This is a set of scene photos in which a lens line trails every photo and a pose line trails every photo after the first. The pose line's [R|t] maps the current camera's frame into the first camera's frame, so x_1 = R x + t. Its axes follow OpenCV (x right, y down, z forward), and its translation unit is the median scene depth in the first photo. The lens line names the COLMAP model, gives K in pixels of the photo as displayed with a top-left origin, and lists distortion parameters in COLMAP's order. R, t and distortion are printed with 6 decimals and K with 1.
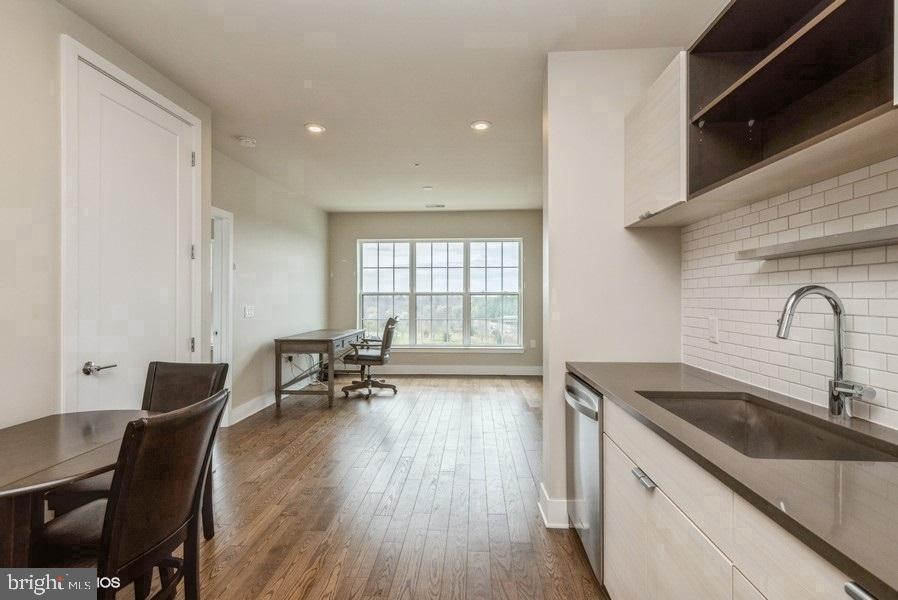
lens RADIAL K [[403.4, 0, 449.0], [0, 403.4, 300.0], [0, 0, 1]] dist [0.003868, 0.000323]
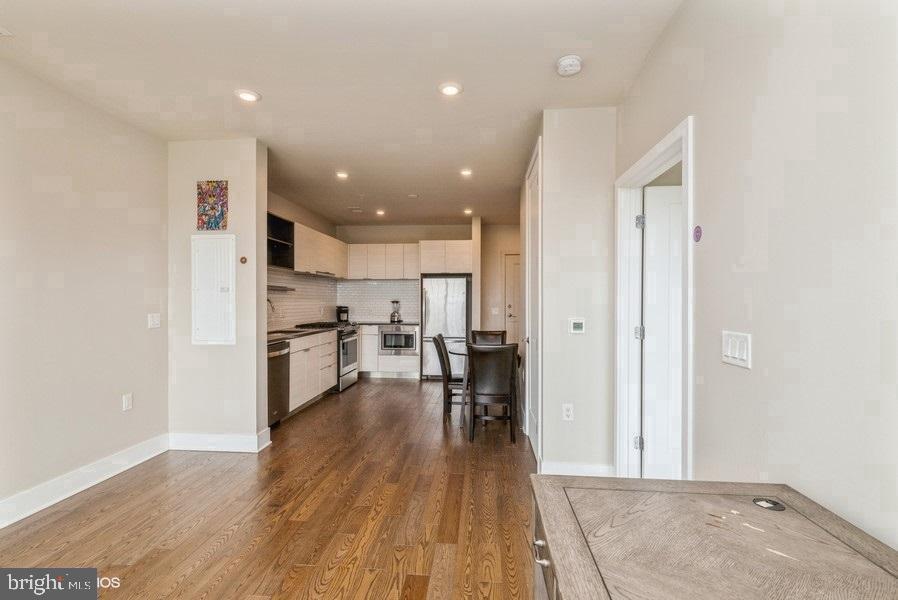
lens RADIAL K [[405.4, 0, 448.9], [0, 405.4, 302.3], [0, 0, 1]] dist [0.004792, 0.000051]
pose [[-0.999830, -0.004005, 0.018014, -0.396266], [-0.003794, 0.999924, 0.011757, -0.019811], [-0.018059, 0.011687, -0.999769, 2.062342]]
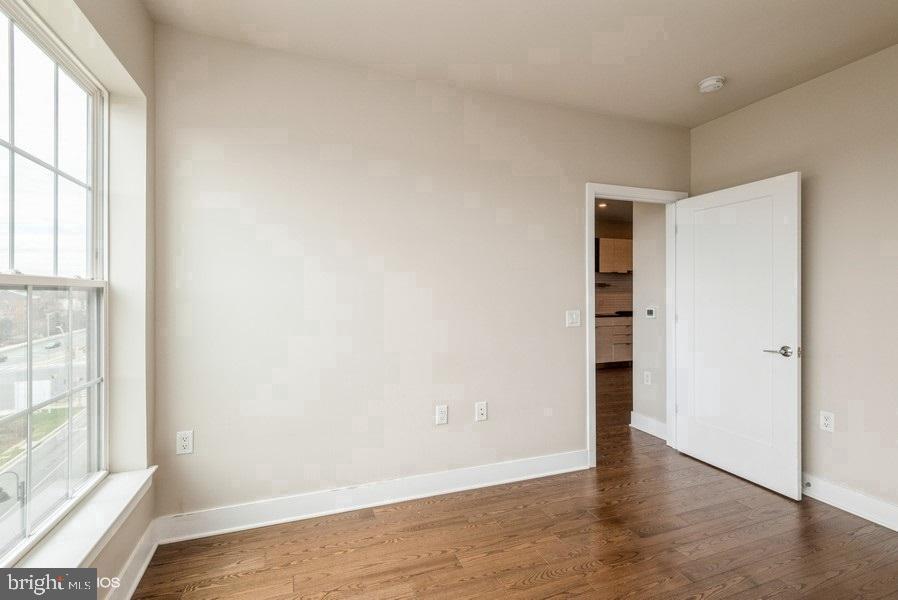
lens RADIAL K [[403.4, 0, 449.0], [0, 403.4, 300.0], [0, 0, 1]] dist [0.003868, 0.000323]
pose [[-0.414309, -0.015892, 0.909998, -1.605493], [0.007742, 0.999750, 0.020984, -0.022436], [-0.910103, 0.015739, -0.414082, 2.179871]]
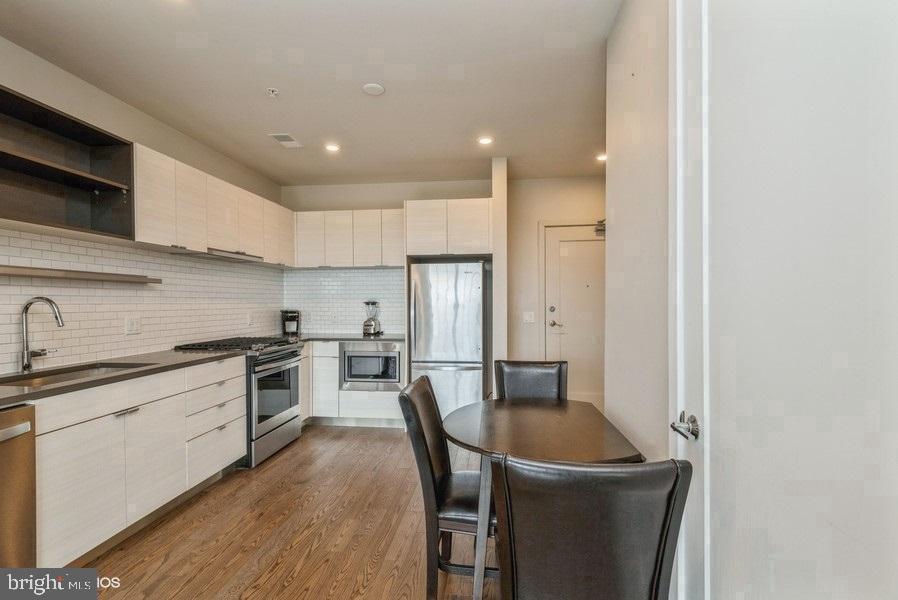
lens RADIAL K [[405.4, 0, 448.9], [0, 405.4, 302.3], [0, 0, 1]] dist [0.004792, 0.000051]
pose [[-0.998315, 0.001349, 0.058008, -0.418778], [0.001834, 0.999964, 0.008312, -0.007077], [-0.057994, 0.008404, -0.998282, 1.109982]]
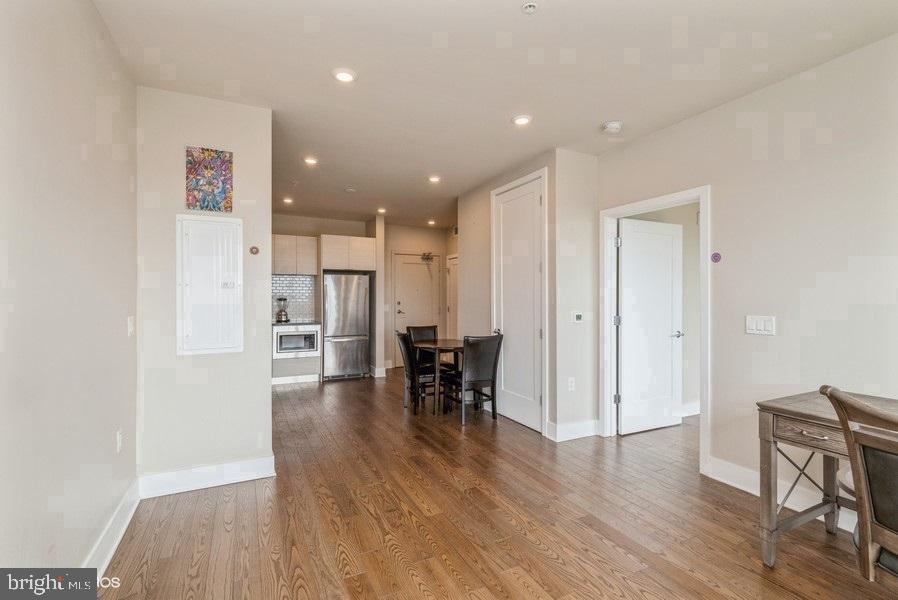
lens RADIAL K [[403.4, 0, 449.0], [0, 403.4, 300.0], [0, 0, 1]] dist [0.003868, 0.000323]
pose [[-0.866293, 0.000957, -0.499536, 0.322410], [-0.005551, 0.999918, 0.011542, -0.019826], [0.499506, 0.012771, -0.866216, 1.980878]]
